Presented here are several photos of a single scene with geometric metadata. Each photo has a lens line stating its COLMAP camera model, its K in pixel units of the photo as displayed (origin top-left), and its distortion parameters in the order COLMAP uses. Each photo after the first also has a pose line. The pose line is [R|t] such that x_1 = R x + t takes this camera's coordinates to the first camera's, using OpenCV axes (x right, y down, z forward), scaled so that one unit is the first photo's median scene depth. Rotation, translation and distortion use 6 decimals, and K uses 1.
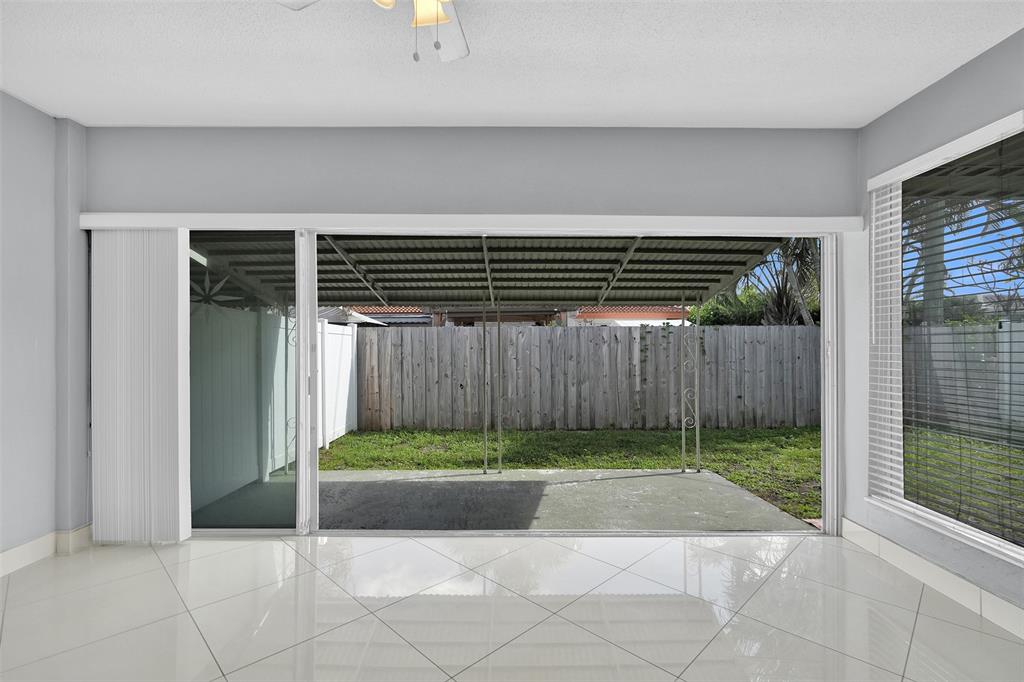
lens RADIAL K [[470.6, 0, 506.7], [0, 470.6, 346.6], [0, 0, 1]] dist [-0.003576, 0.001715]
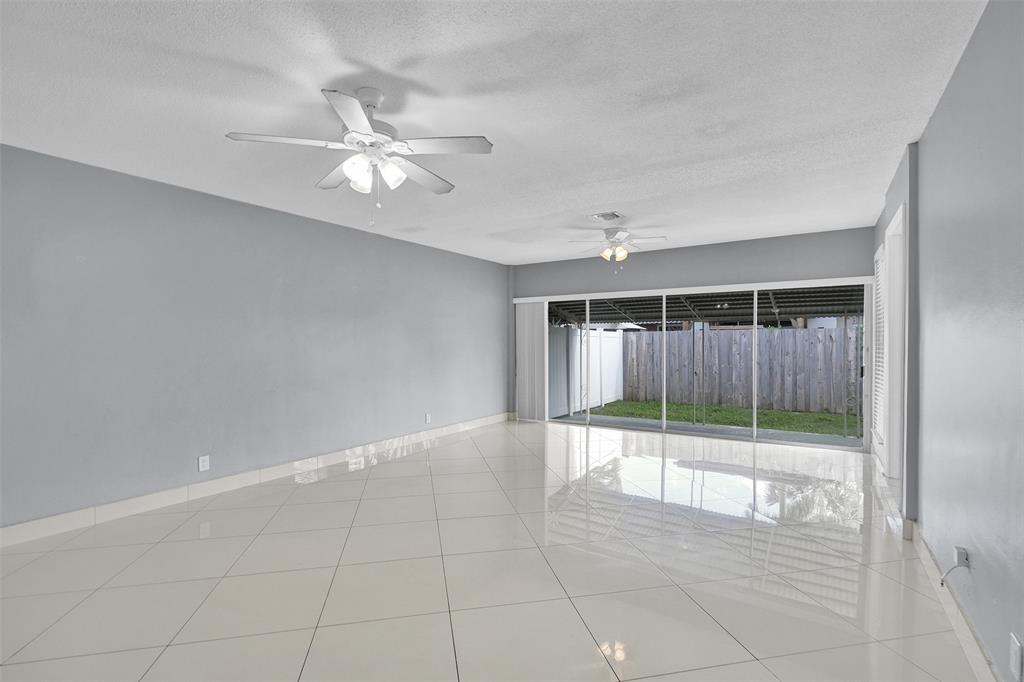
lens RADIAL K [[470.6, 0, 508.2], [0, 470.6, 348.7], [0, 0, 1]] dist [-0.003576, 0.001715]
pose [[0.834135, 0.005225, -0.551535, 0.207509], [0.003396, 0.999888, 0.014609, -0.010700], [0.551549, -0.014059, 0.834024, -0.463281]]
